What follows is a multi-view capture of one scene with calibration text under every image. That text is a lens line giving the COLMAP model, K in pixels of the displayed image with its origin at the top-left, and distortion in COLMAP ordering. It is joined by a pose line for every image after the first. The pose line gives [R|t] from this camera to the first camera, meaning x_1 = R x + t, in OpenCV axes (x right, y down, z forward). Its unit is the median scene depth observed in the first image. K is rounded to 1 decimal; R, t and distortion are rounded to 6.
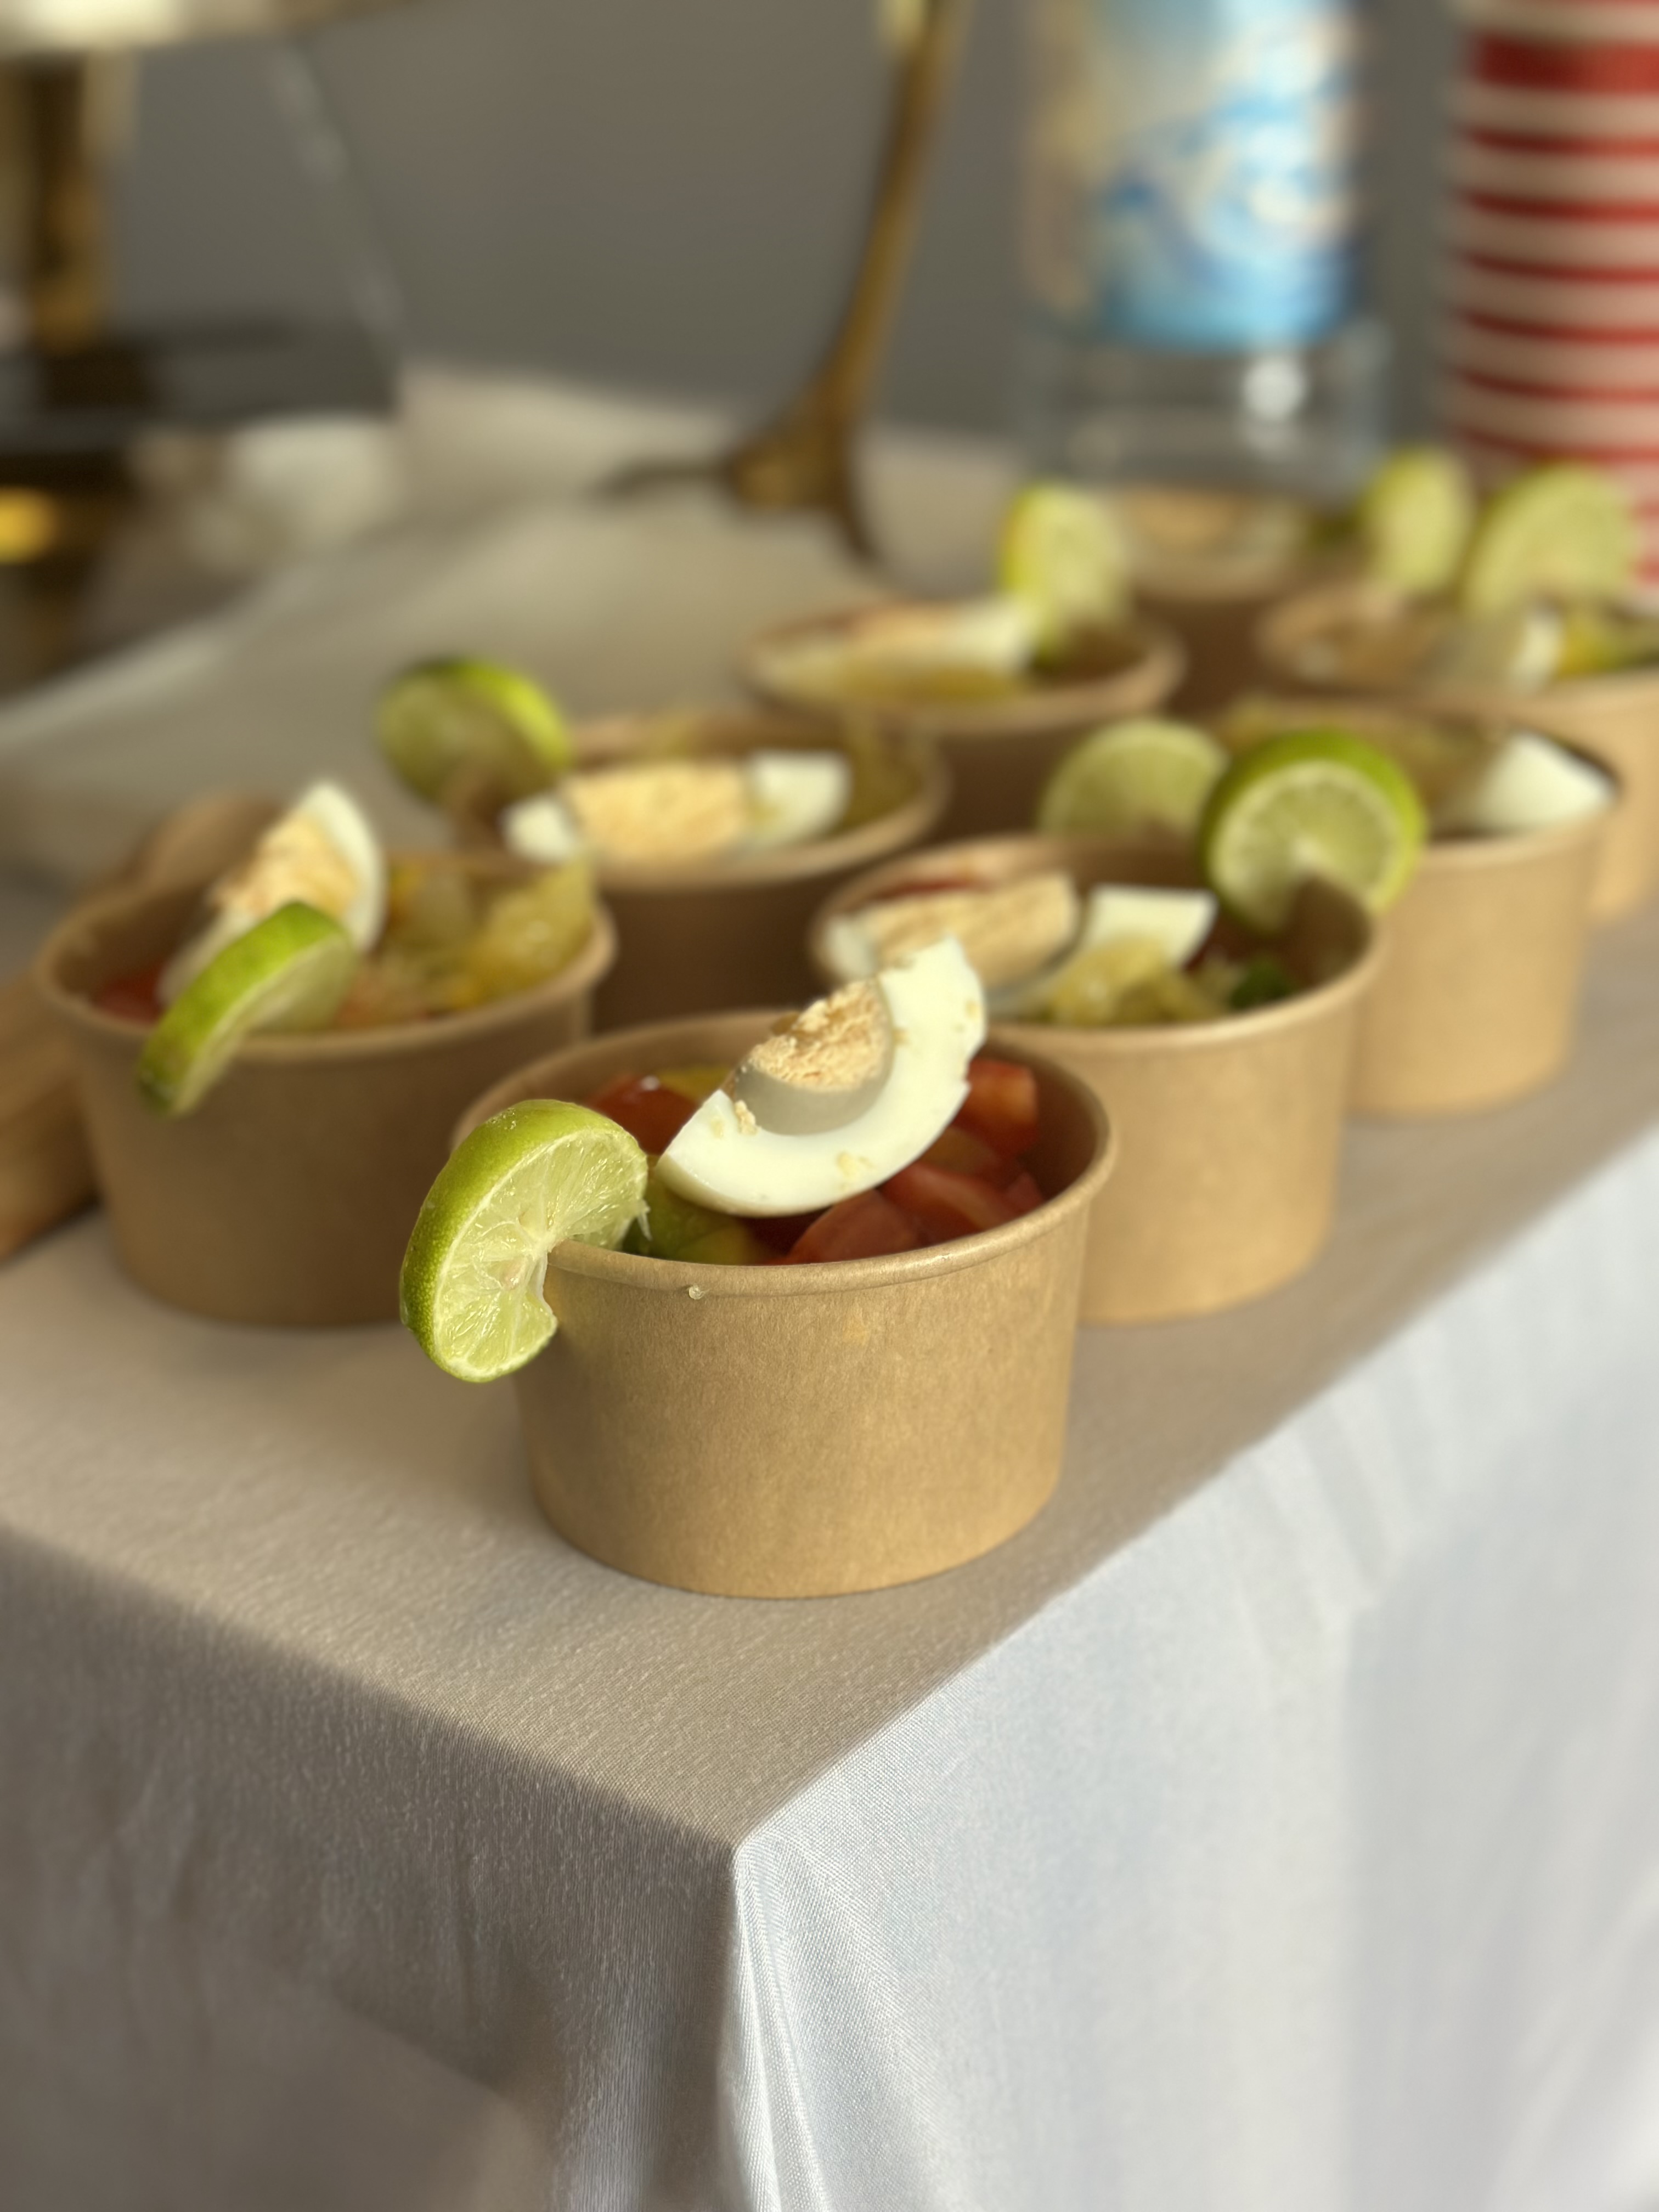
lens RADIAL K [[3080.1, 0, 829.5], [0, 3080.1, 1106.0], [0, 0, 1]] dist [0.249618, -0.463822]
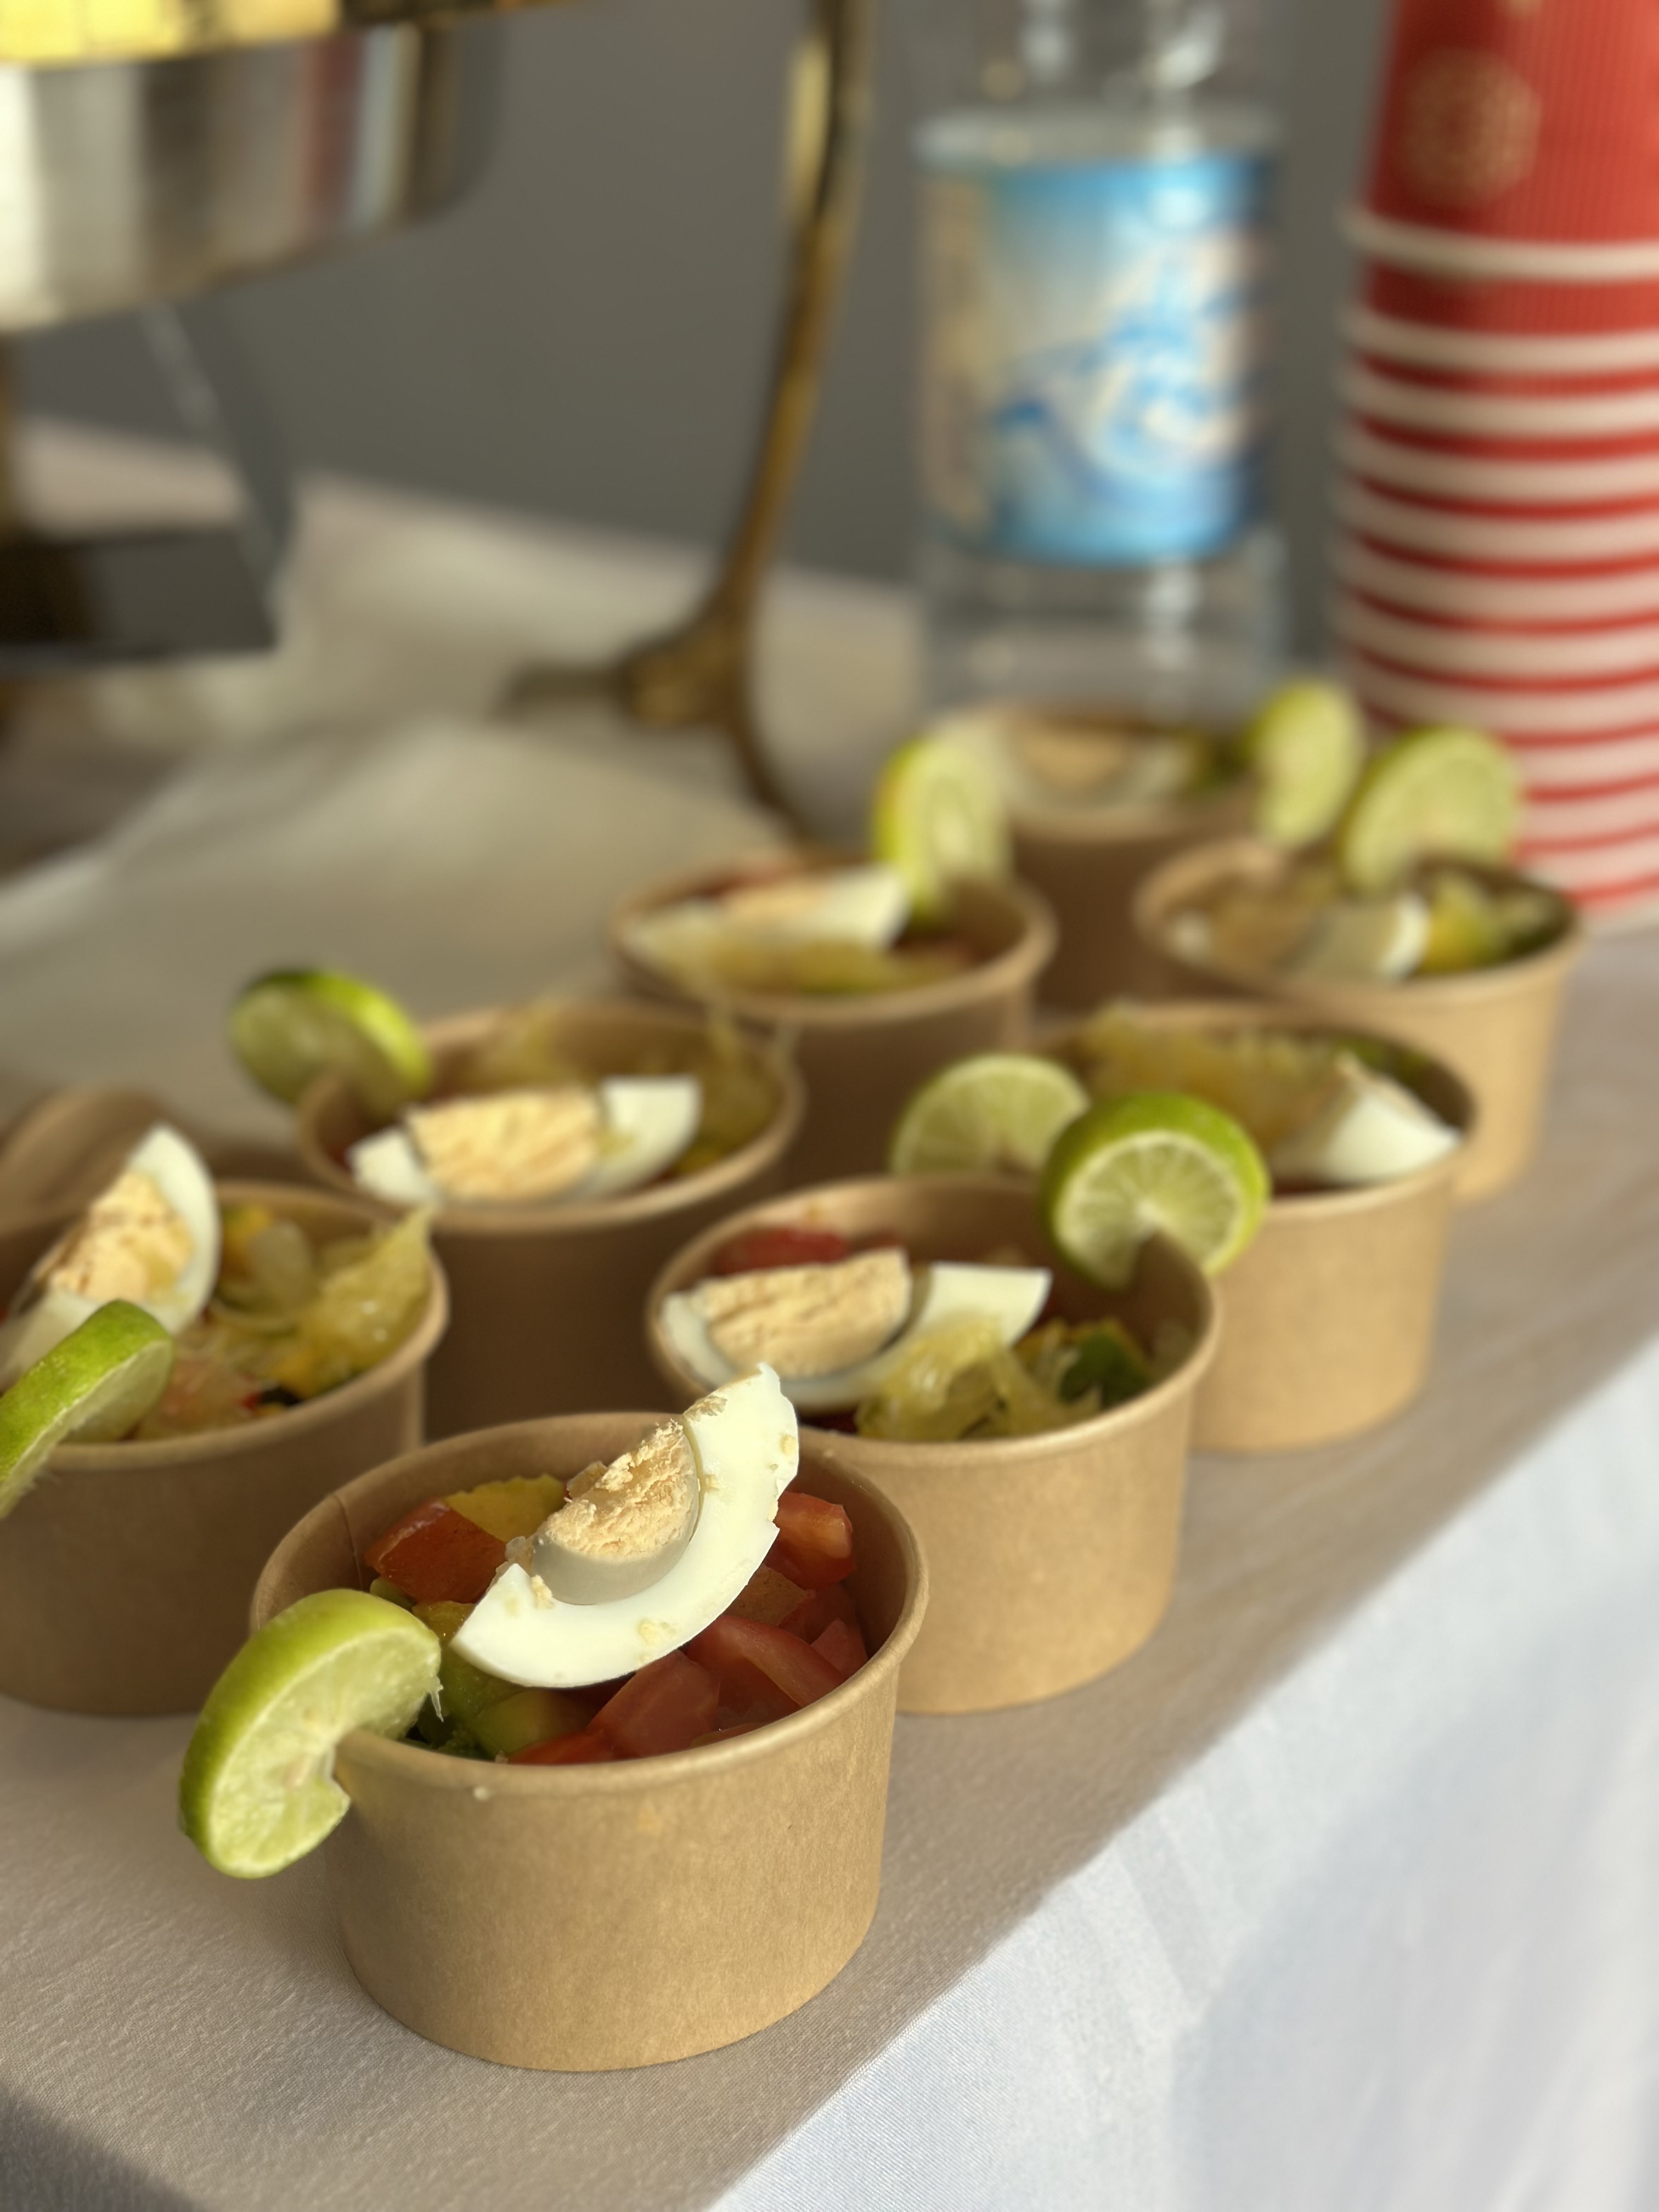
lens RADIAL K [[3080.1, 0, 829.5], [0, 3080.1, 1106.0], [0, 0, 1]] dist [0.249618, -0.463822]
pose [[0.999995, 0.001358, -0.002959, 0.063811], [-0.001263, 0.999492, 0.031843, -0.173510], [0.003000, -0.031840, 0.999488, 0.011033]]
